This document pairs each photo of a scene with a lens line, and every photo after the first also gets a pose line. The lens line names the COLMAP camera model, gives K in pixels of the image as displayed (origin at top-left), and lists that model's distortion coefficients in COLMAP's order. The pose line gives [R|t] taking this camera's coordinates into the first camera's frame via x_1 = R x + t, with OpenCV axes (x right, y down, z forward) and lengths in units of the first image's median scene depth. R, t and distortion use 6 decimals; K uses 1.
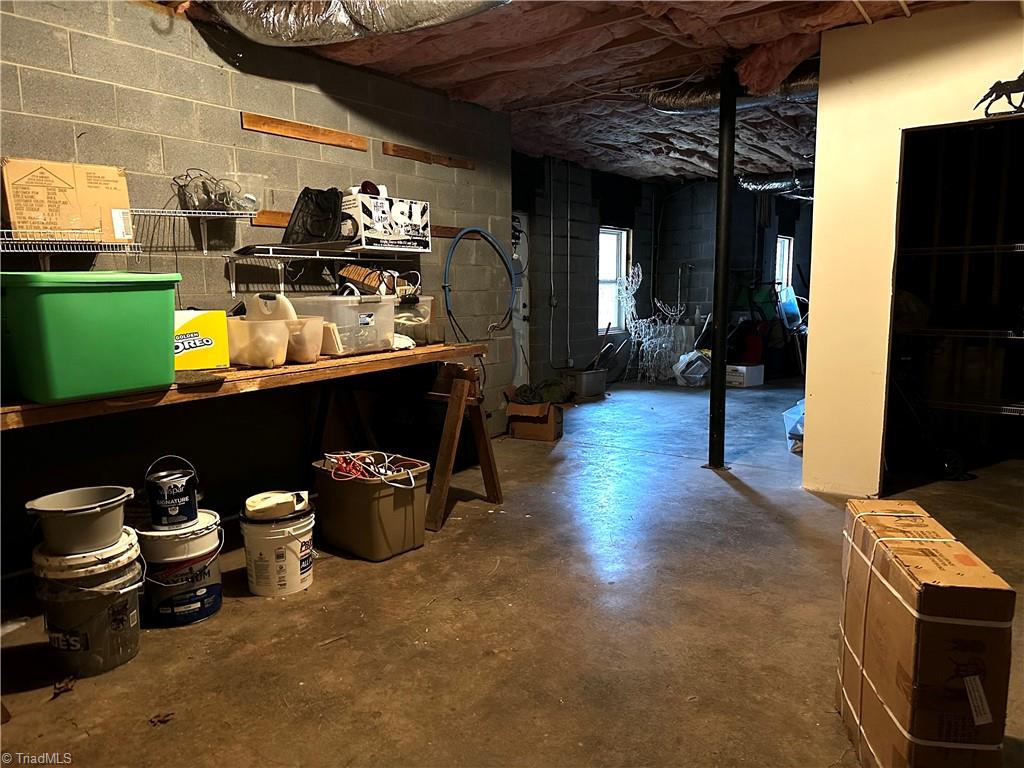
lens RADIAL K [[727.1, 0, 512.0], [0, 727.1, 384.0], [0, 0, 1]] dist [0.086746, -0.107943]
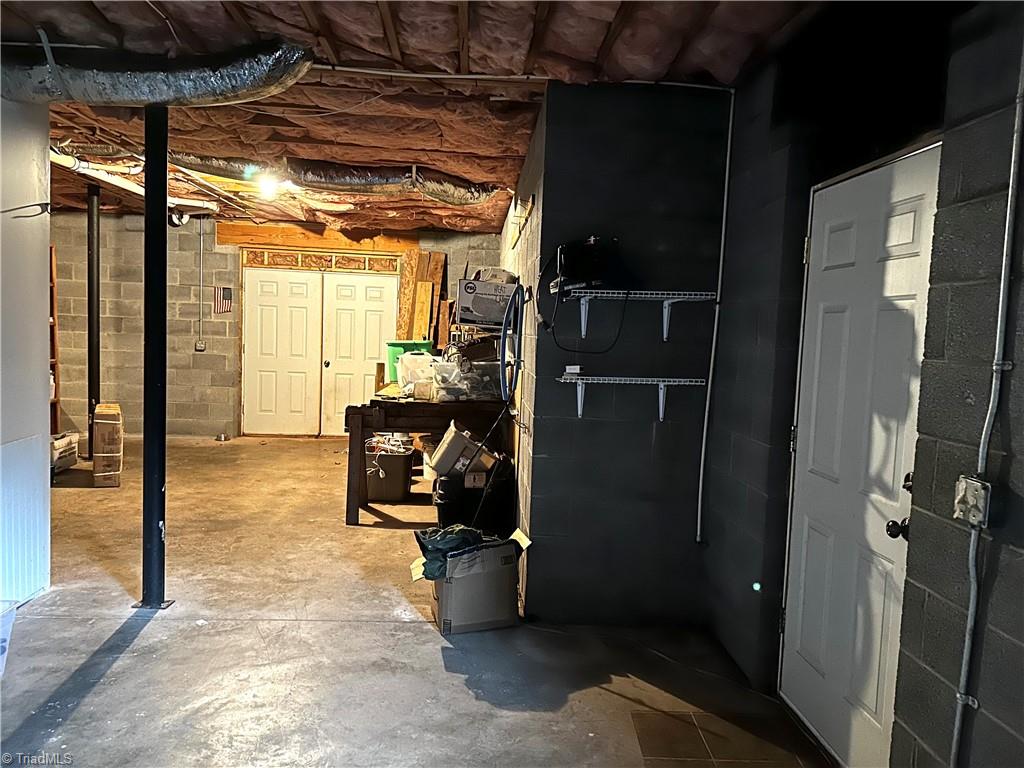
lens RADIAL K [[727.1, 0, 512.0], [0, 727.1, 384.0], [0, 0, 1]] dist [0.086746, -0.107943]
pose [[-0.776155, 0.024314, -0.630074, 0.475428], [-0.114570, 0.977184, 0.178843, -0.281820], [0.620046, 0.210997, -0.755660, 1.797841]]
